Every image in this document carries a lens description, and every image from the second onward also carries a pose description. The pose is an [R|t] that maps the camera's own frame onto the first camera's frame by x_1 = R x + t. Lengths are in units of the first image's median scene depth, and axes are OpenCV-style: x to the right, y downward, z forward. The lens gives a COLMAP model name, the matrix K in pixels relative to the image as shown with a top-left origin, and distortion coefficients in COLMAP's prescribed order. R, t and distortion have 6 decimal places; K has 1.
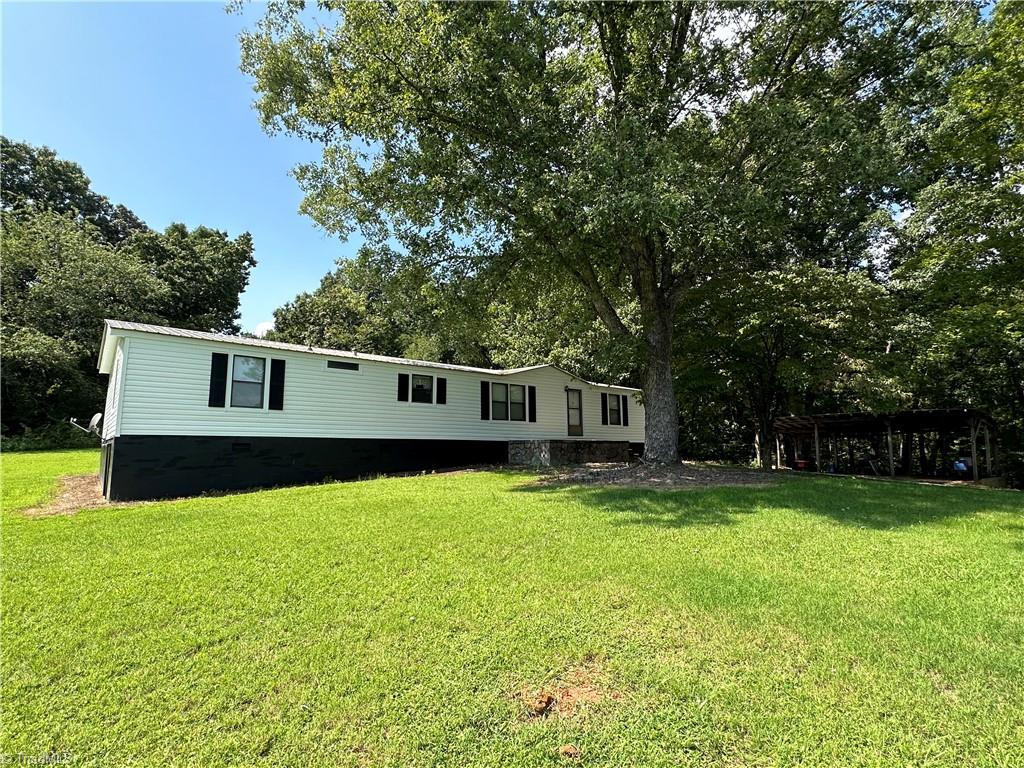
lens RADIAL K [[522.6, 0, 517.6], [0, 522.6, 382.9], [0, 0, 1]] dist [-0.034204, 0.005889]
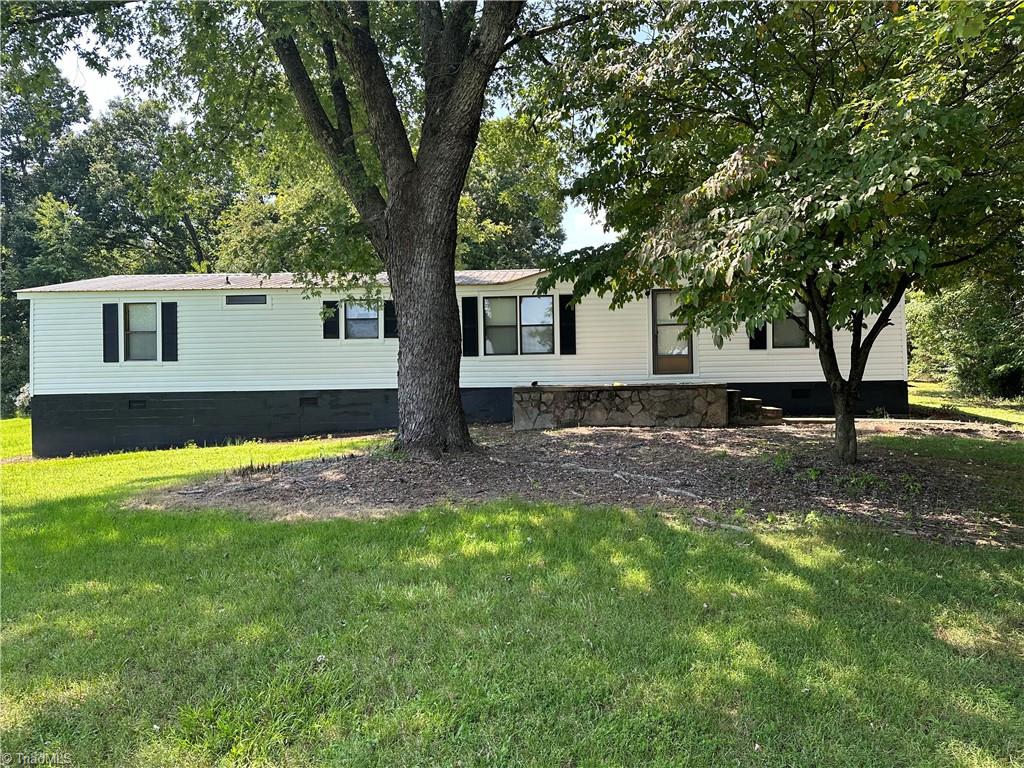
lens RADIAL K [[713.3, 0, 511.5], [0, 713.3, 384.3], [0, 0, 1]] dist [0.019729, -0.052016]
pose [[0.743634, -0.010153, -0.668510, 0.597952], [0.099972, 0.990332, 0.096167, 0.025583], [0.661070, -0.138345, 0.737460, 0.388526]]
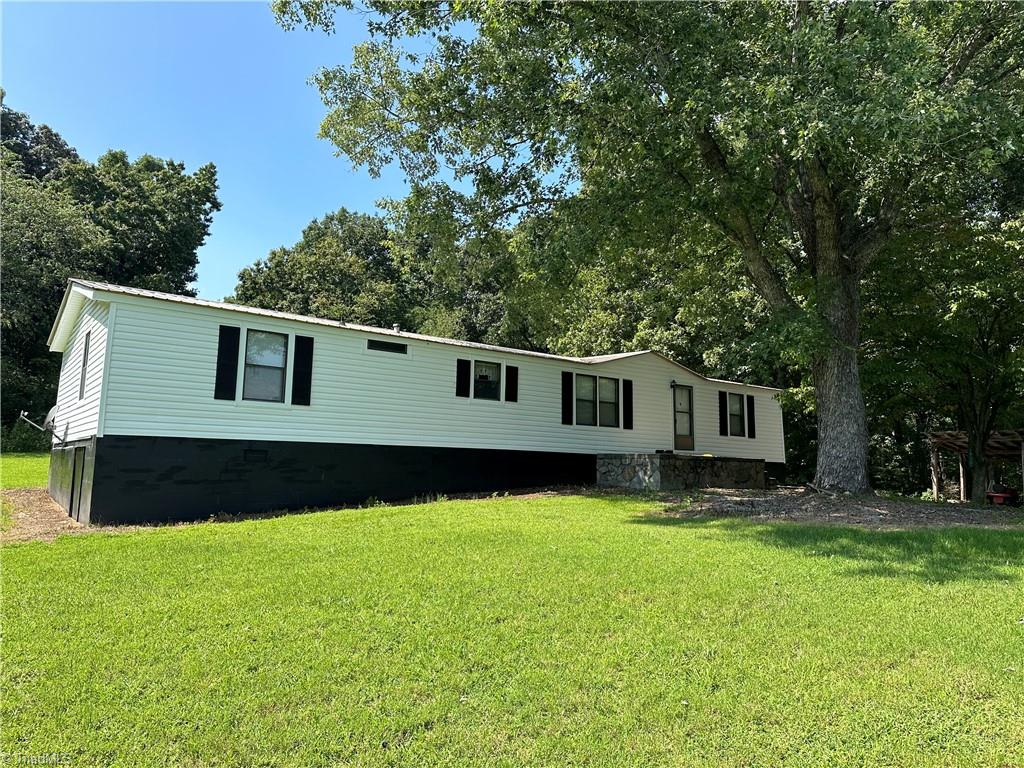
lens RADIAL K [[713.3, 0, 522.4], [0, 713.3, 383.9], [0, 0, 1]] dist [0.019729, -0.052016]
pose [[0.998744, 0.019456, -0.046177, -0.083976], [-0.018911, 0.999747, 0.012203, 0.002649], [0.046403, -0.011314, 0.998859, 0.003109]]
